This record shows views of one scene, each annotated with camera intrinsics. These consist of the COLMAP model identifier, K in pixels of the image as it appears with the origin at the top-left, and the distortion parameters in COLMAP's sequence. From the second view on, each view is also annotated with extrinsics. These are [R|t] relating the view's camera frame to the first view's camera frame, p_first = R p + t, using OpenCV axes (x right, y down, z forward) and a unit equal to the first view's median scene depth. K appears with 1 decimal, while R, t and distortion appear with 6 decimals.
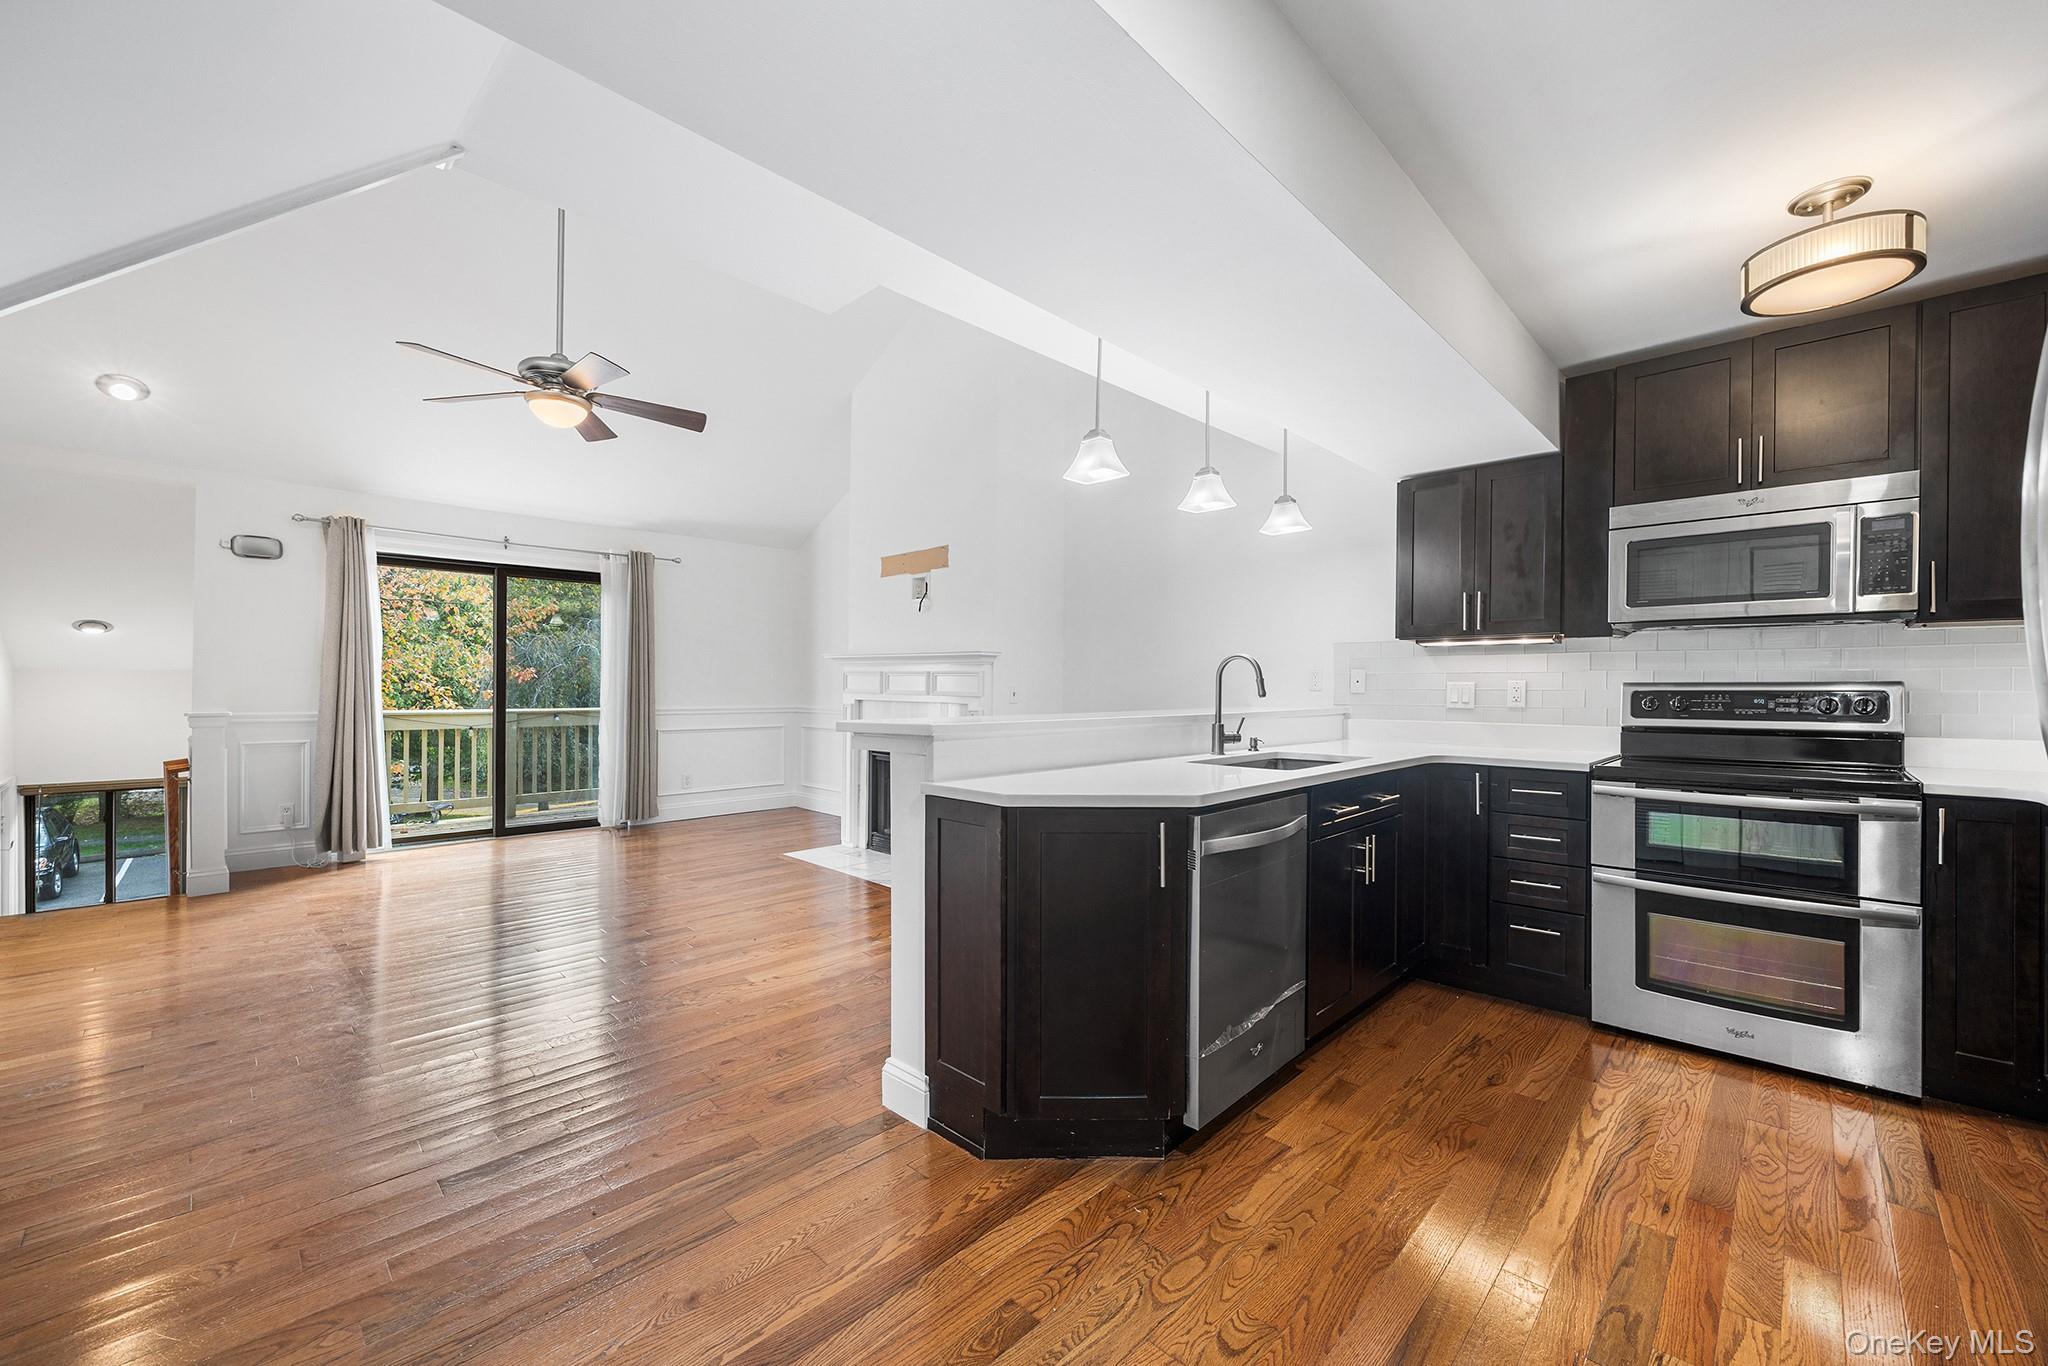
lens RADIAL K [[802.7, 0, 1029.3], [0, 802.7, 681.2], [0, 0, 1]] dist [-0.002342, -0.000233]
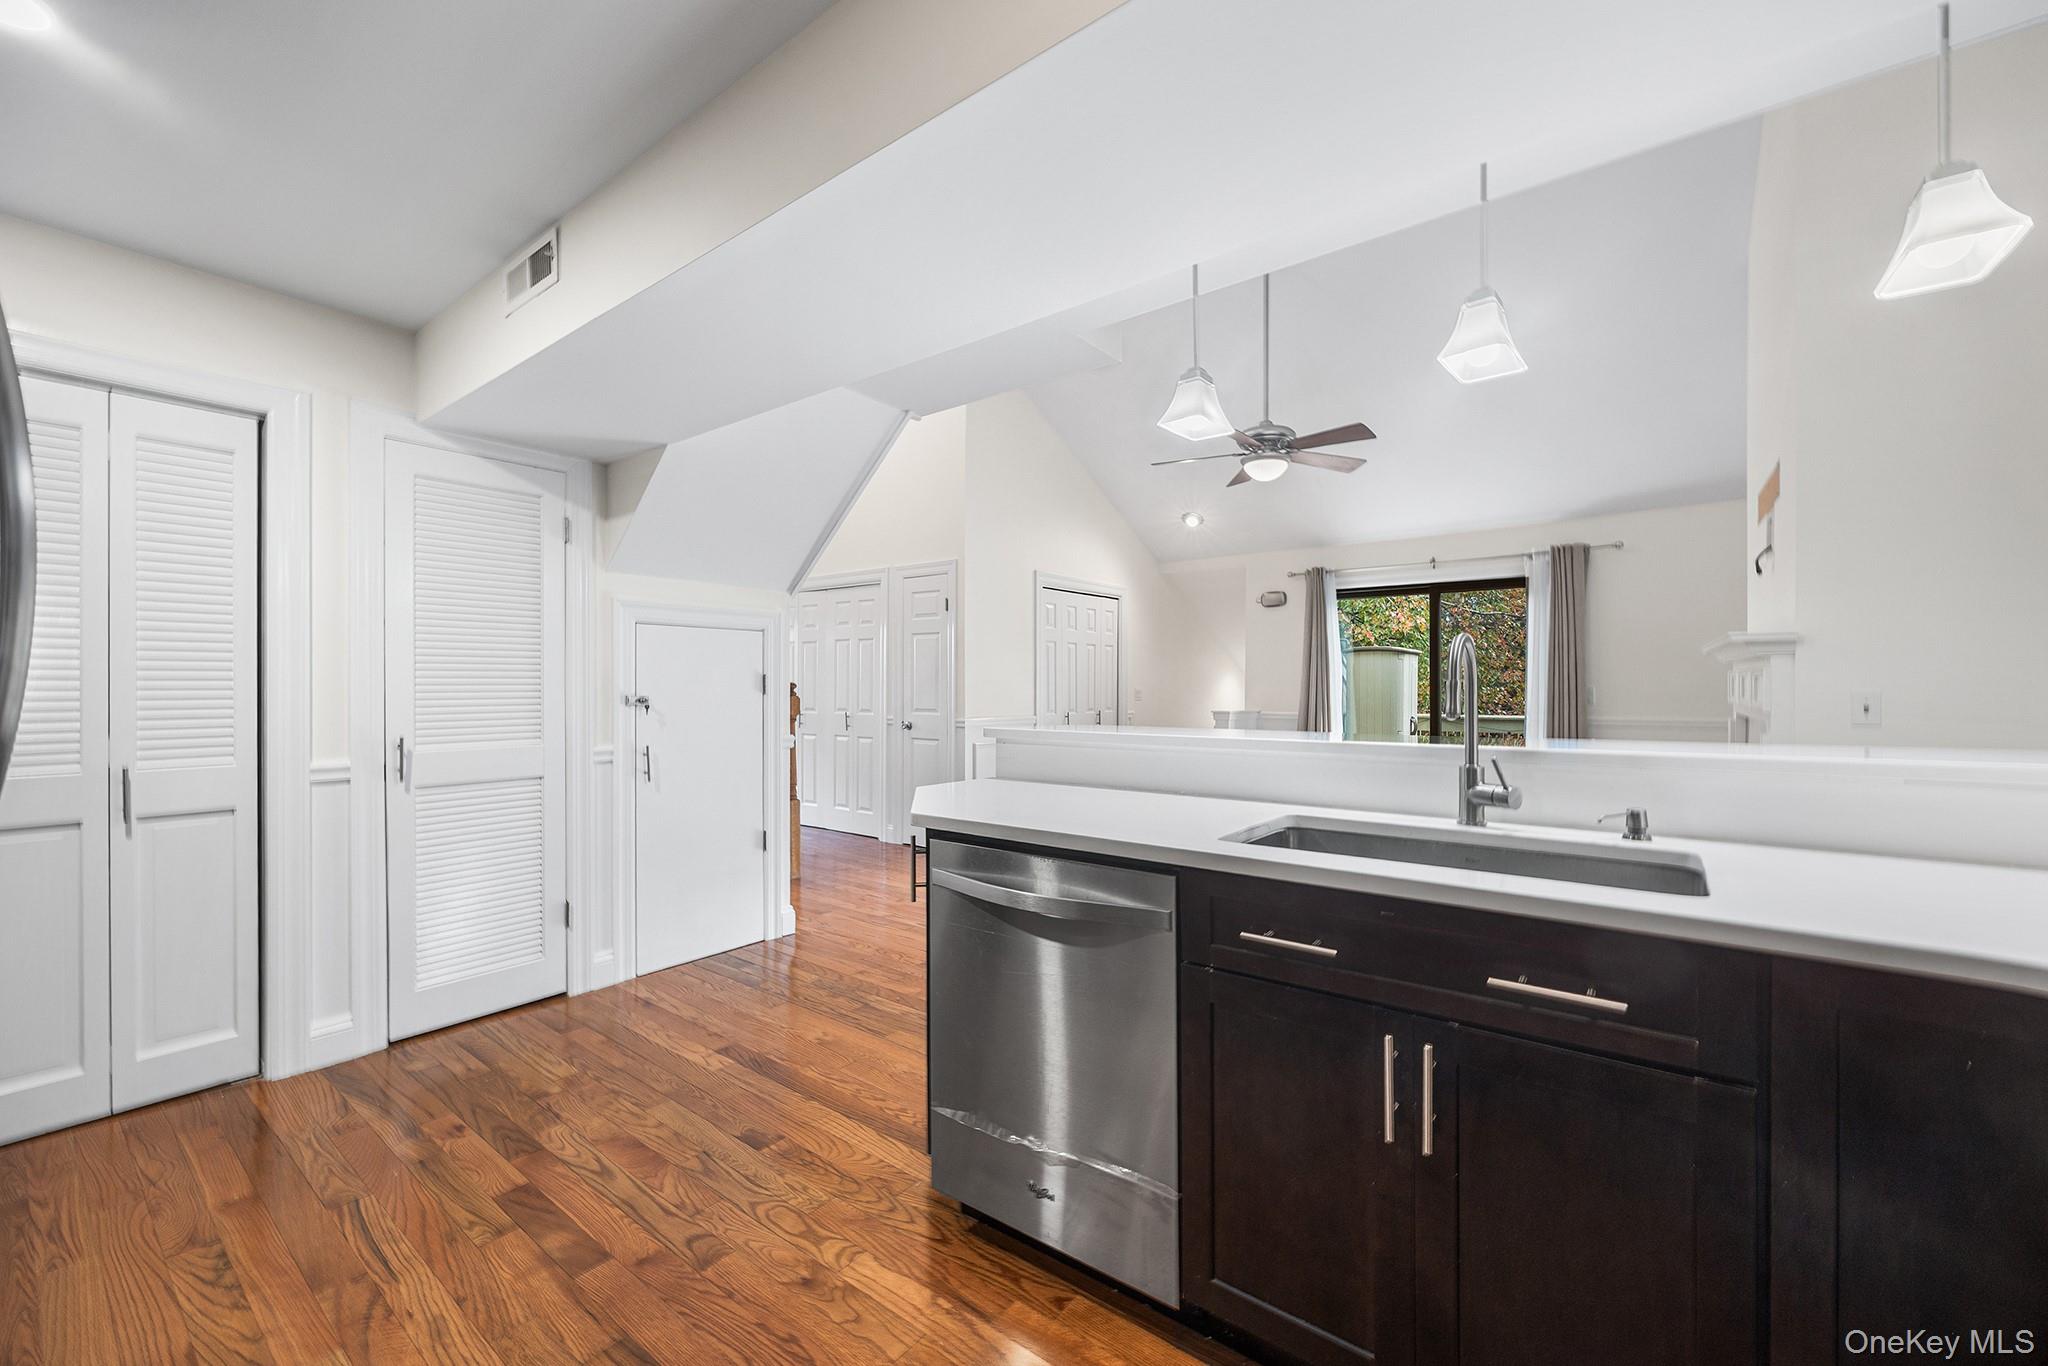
lens RADIAL K [[802.7, 0, 1037.0], [0, 802.7, 684.4], [0, 0, 1]] dist [-0.002342, -0.000233]
pose [[0.121362, -0.011157, -0.992546, 0.796578], [0.005449, 0.999929, -0.010573, 0.003046], [0.992593, -0.004125, 0.121414, 0.714399]]
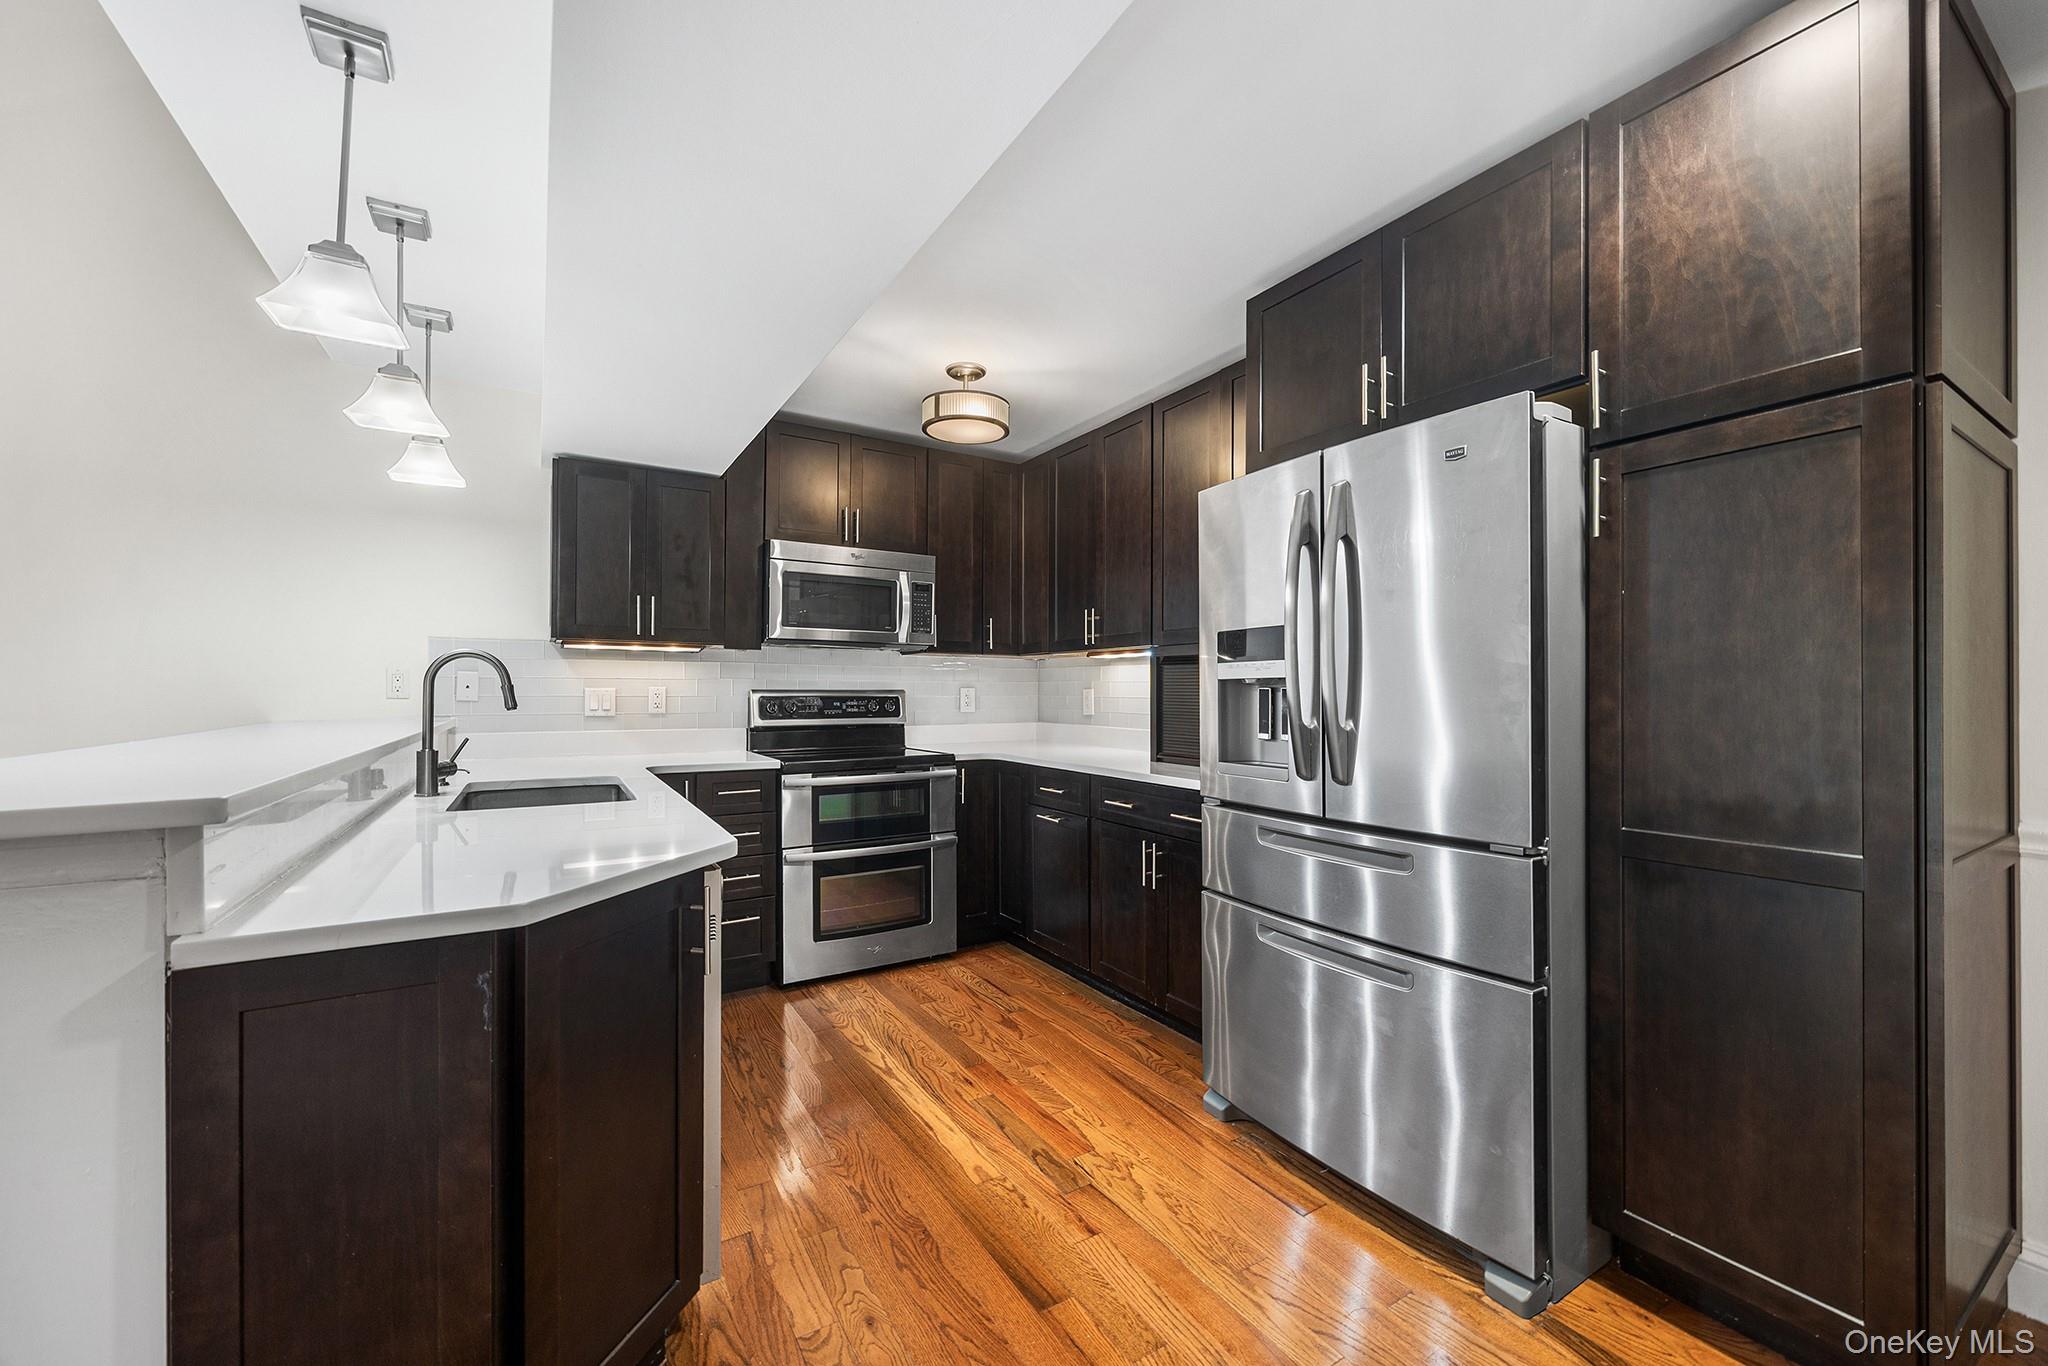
lens RADIAL K [[802.7, 0, 1026.1], [0, 802.7, 692.4], [0, 0, 1]] dist [-0.002342, -0.000233]
pose [[0.249348, -0.002662, 0.968410, -0.323133], [-0.009067, 0.999946, 0.005083, -0.004416], [-0.968372, -0.010048, 0.249310, 0.376359]]
